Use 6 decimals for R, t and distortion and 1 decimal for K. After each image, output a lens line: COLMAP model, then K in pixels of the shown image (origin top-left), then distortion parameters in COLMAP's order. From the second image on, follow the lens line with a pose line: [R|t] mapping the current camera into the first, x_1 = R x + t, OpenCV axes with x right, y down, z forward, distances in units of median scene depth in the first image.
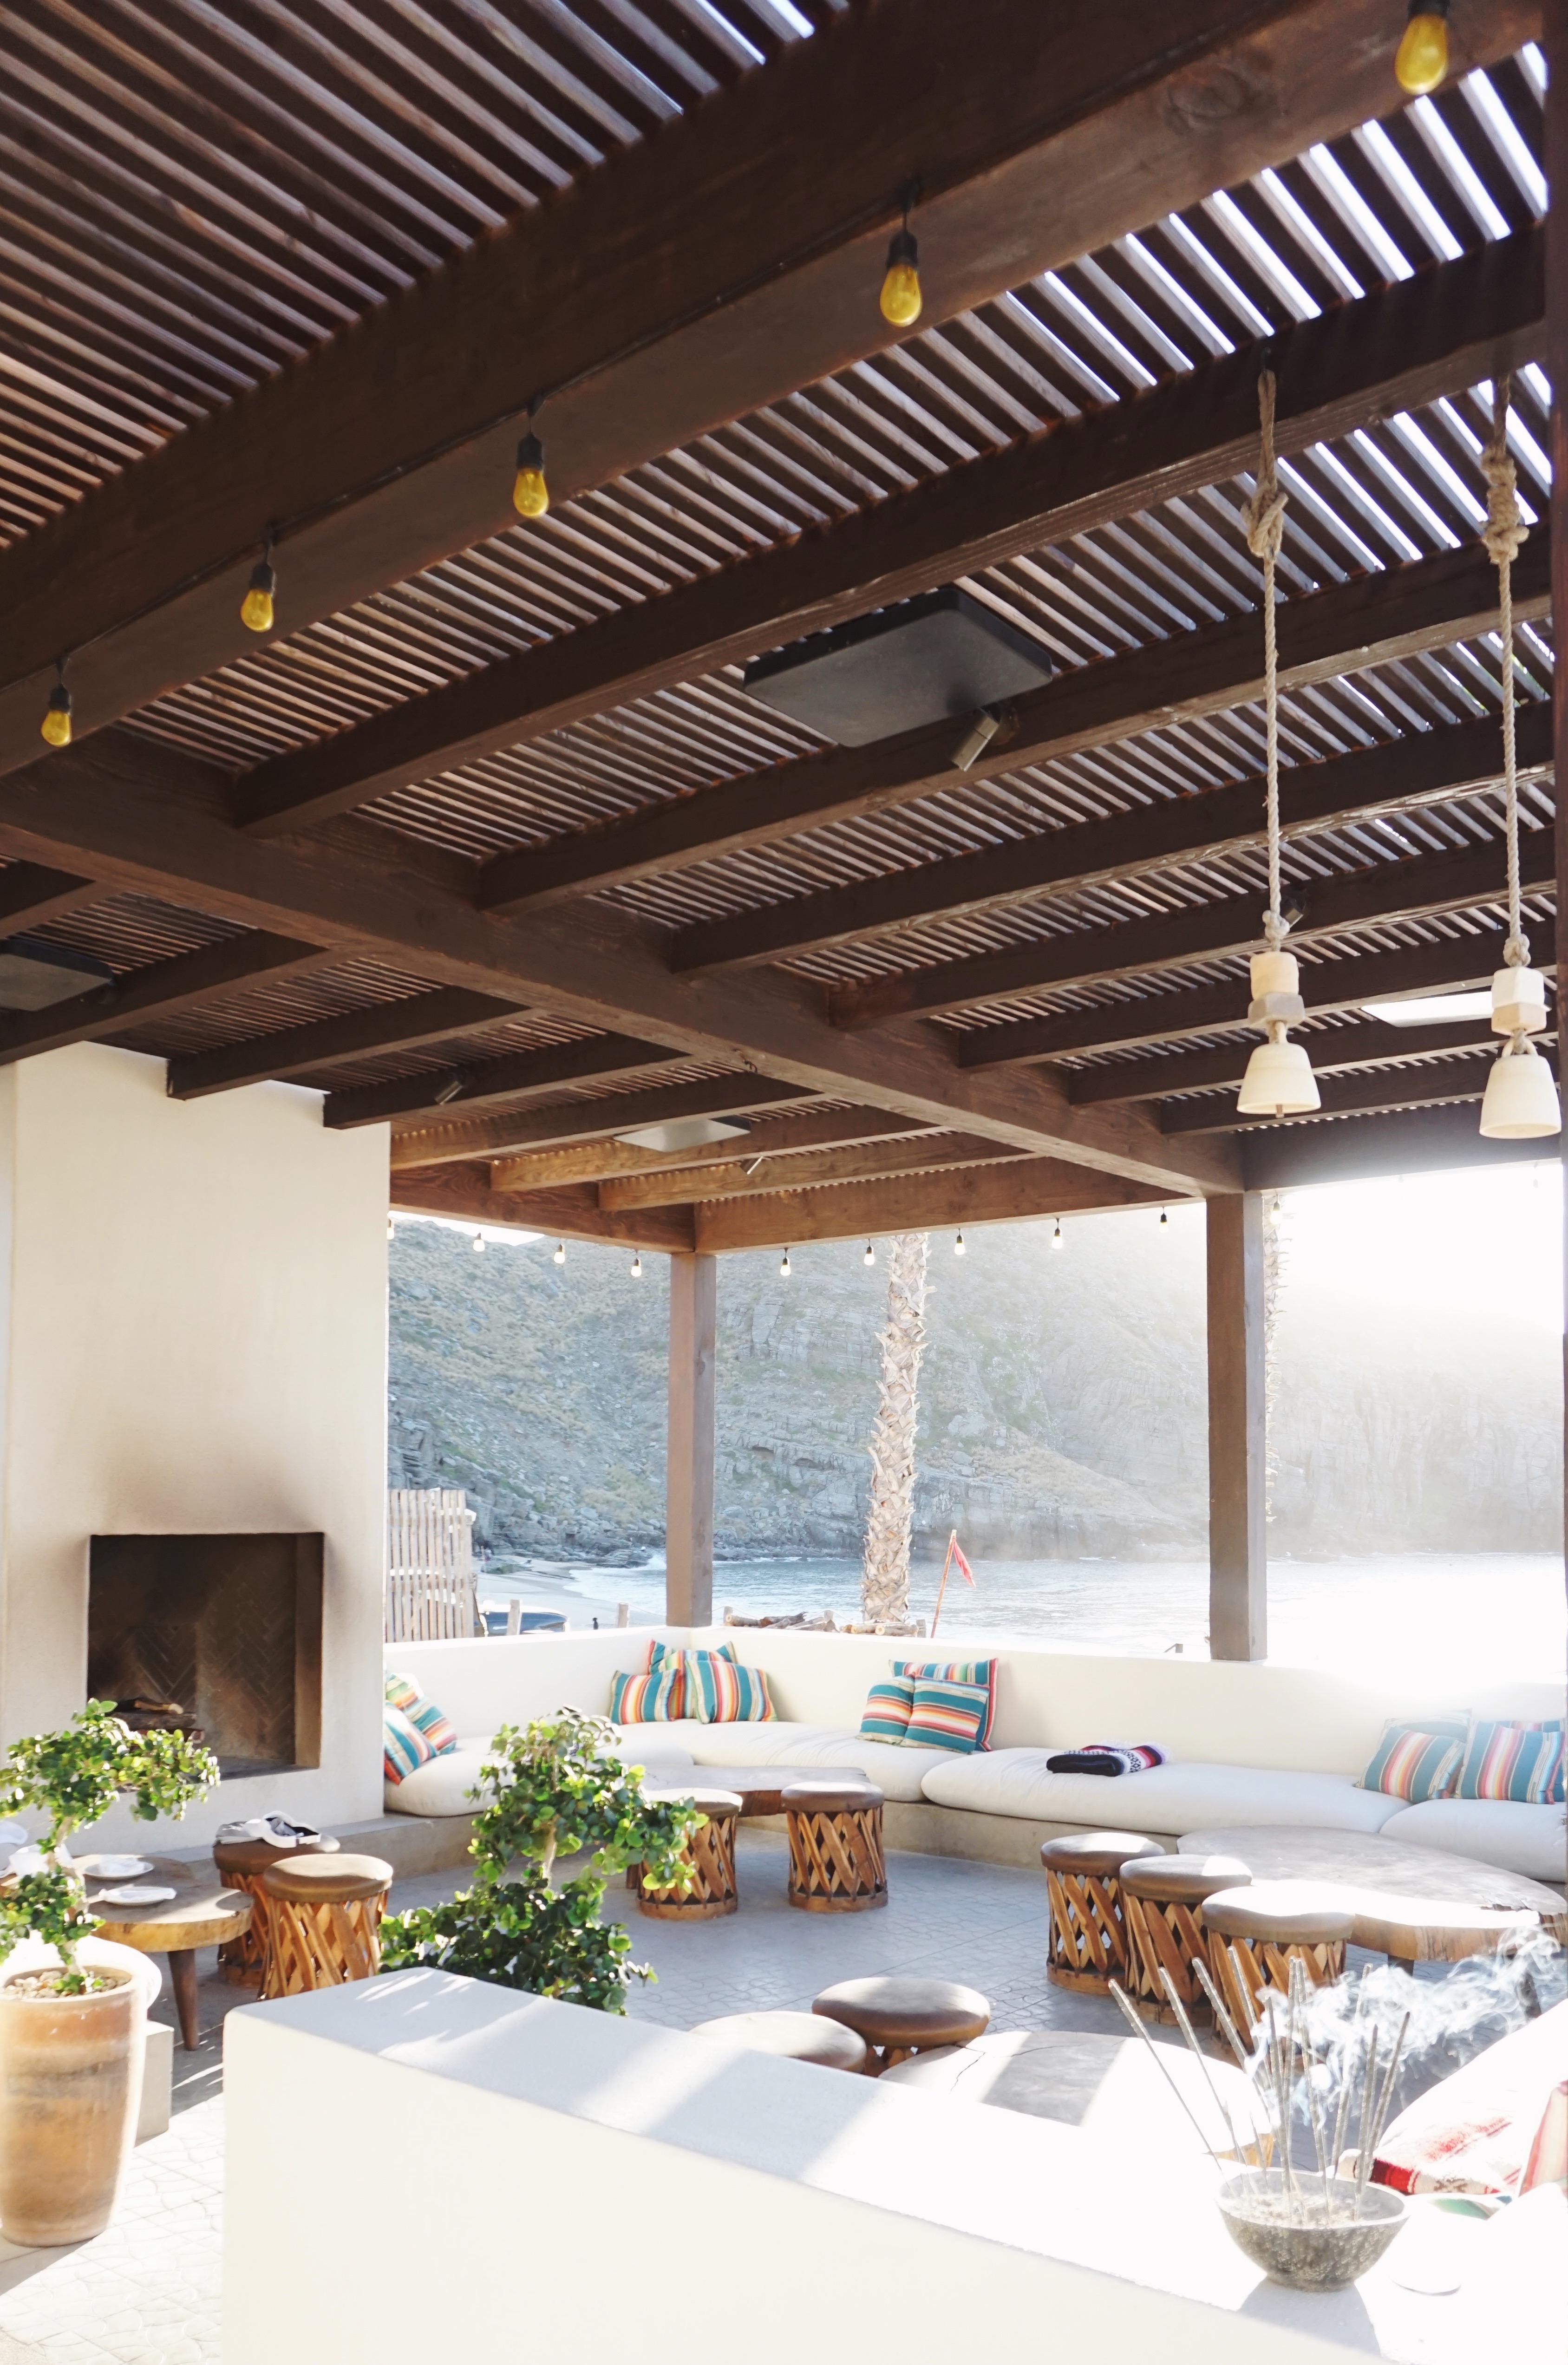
lens RADIAL K [[1844.4, 0, 727.3], [0, 1844.4, 1415.9], [0, 0, 1]] dist [0.059779, 0.000099]
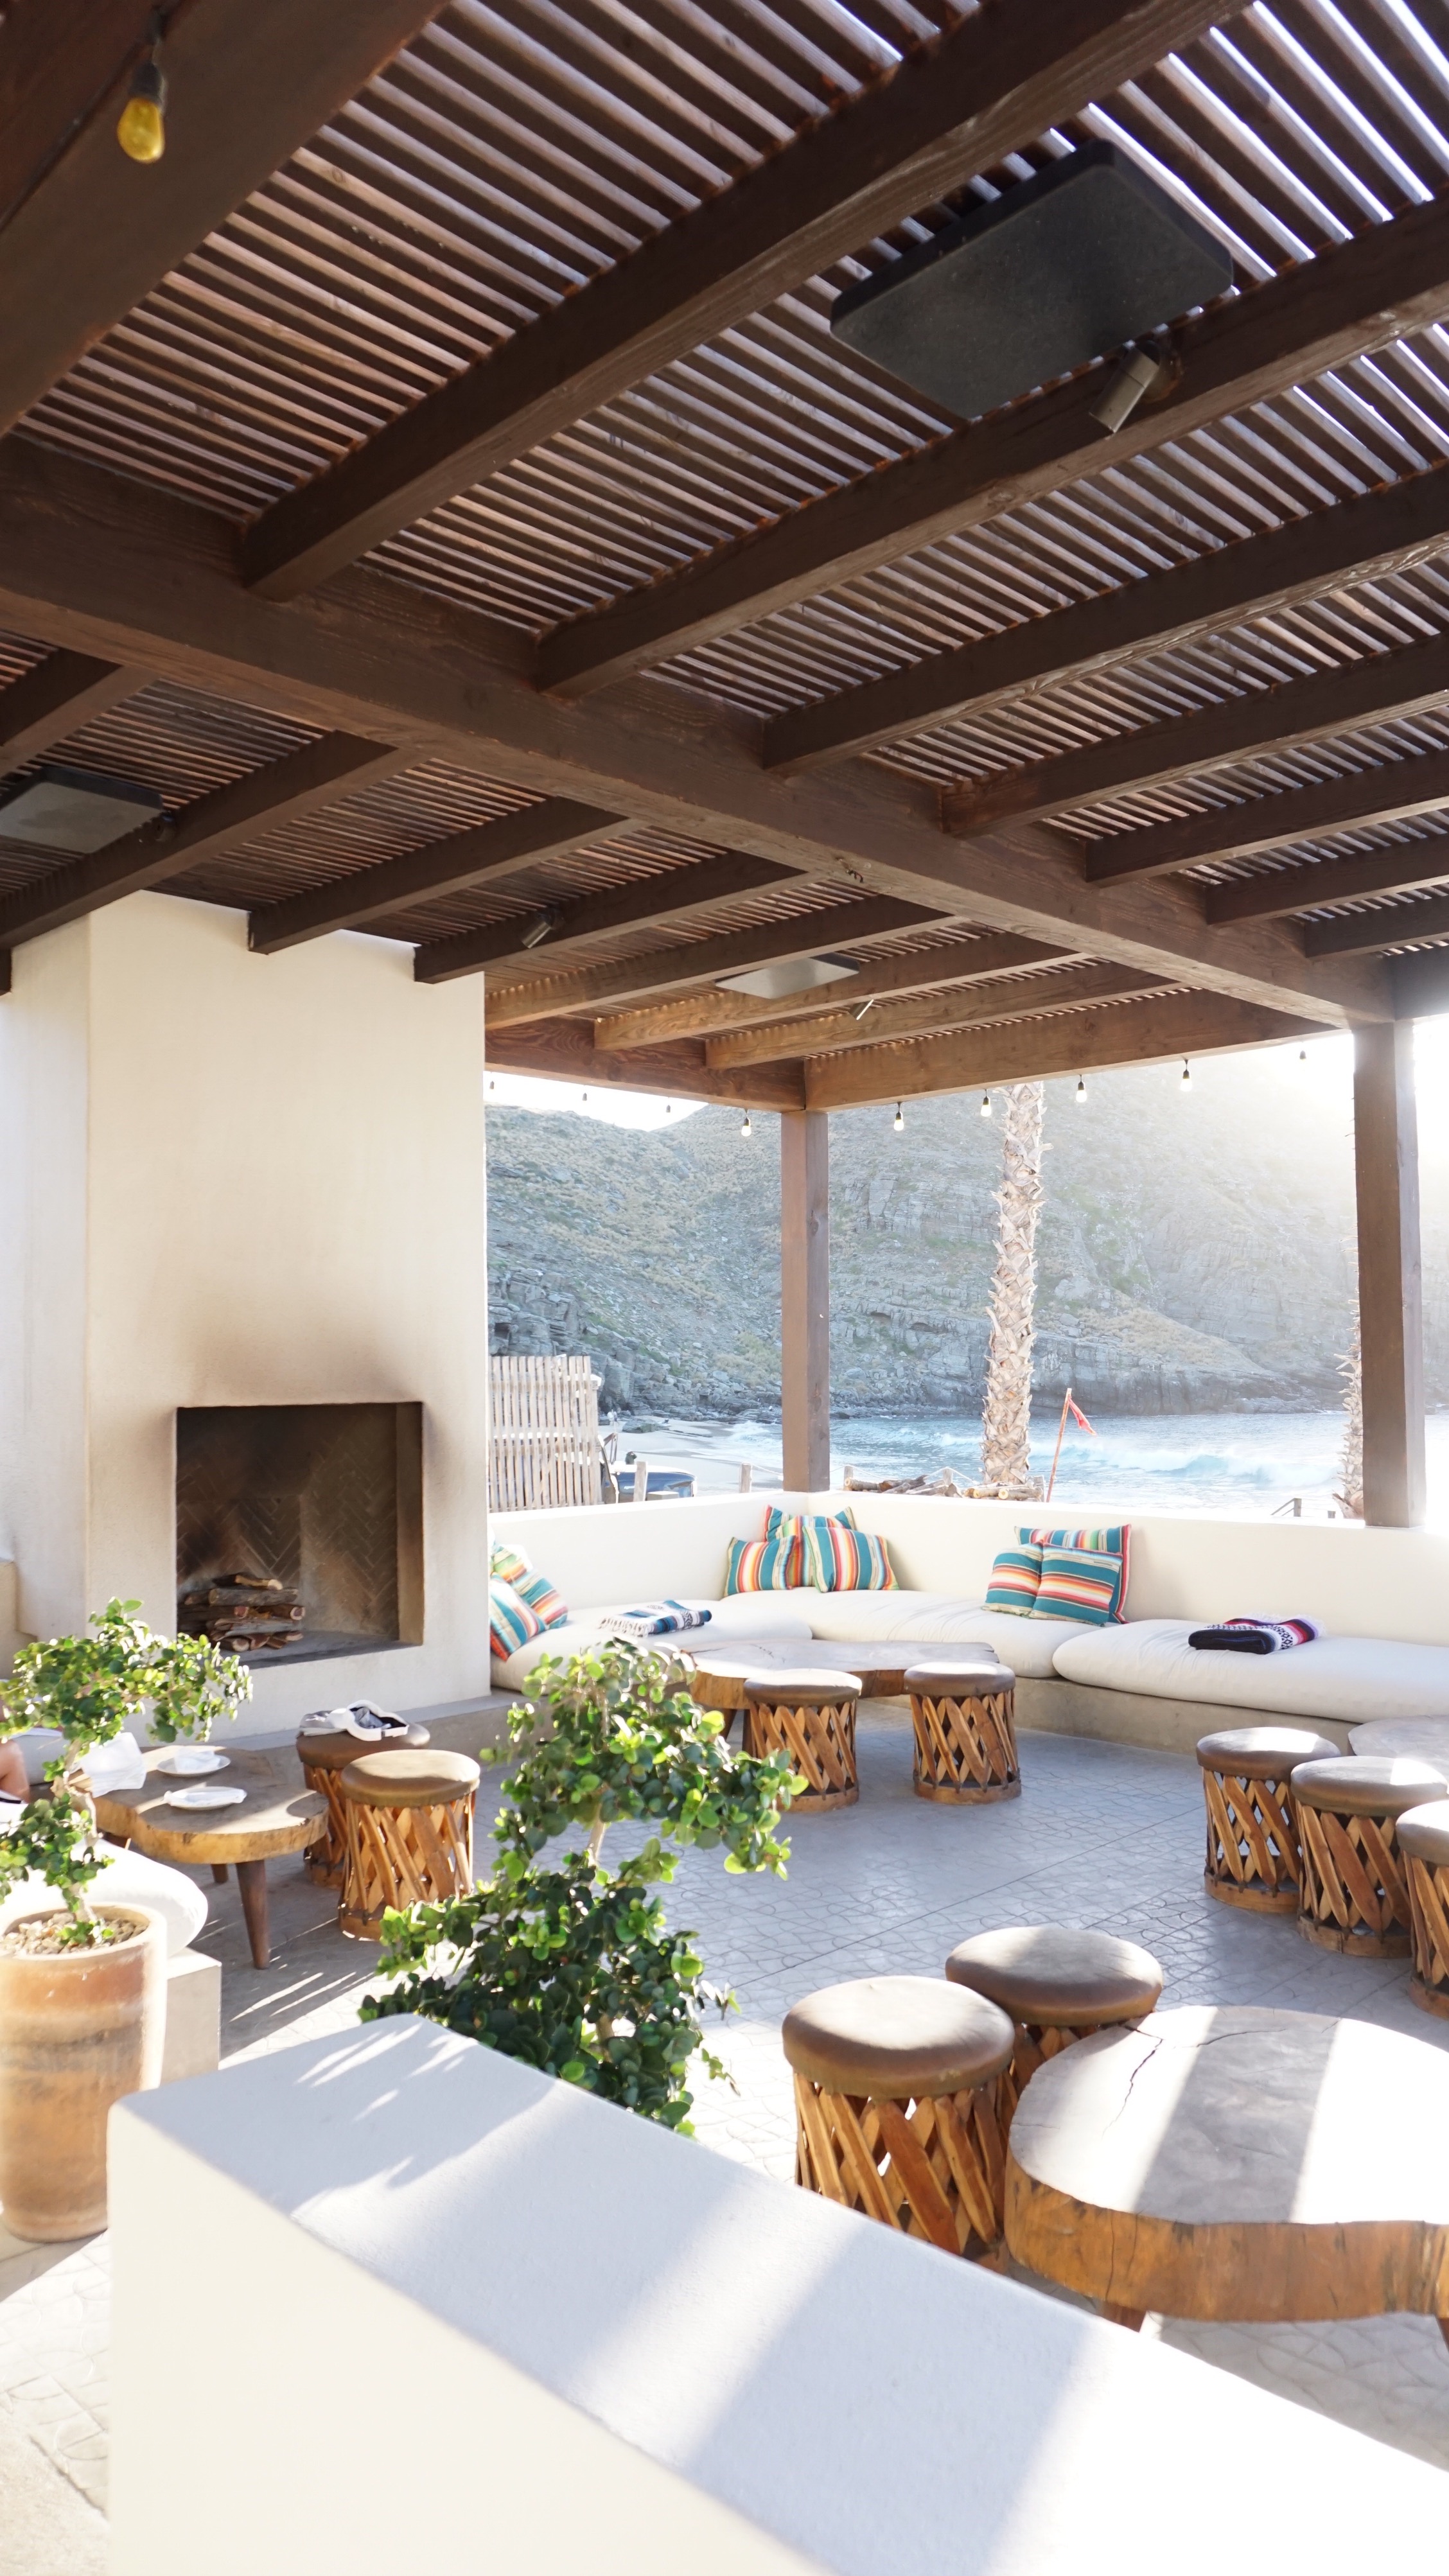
lens RADIAL K [[1705.1, 0, 717.3], [0, 1705.1, 1283.4], [0, 0, 1]] dist [-0.009972, 0.002168]
pose [[0.996962, -0.017600, -0.075879, 0.005044], [0.017501, 0.999845, -0.001972, 0.007860], [0.075902, 0.000638, 0.997115, 0.166444]]
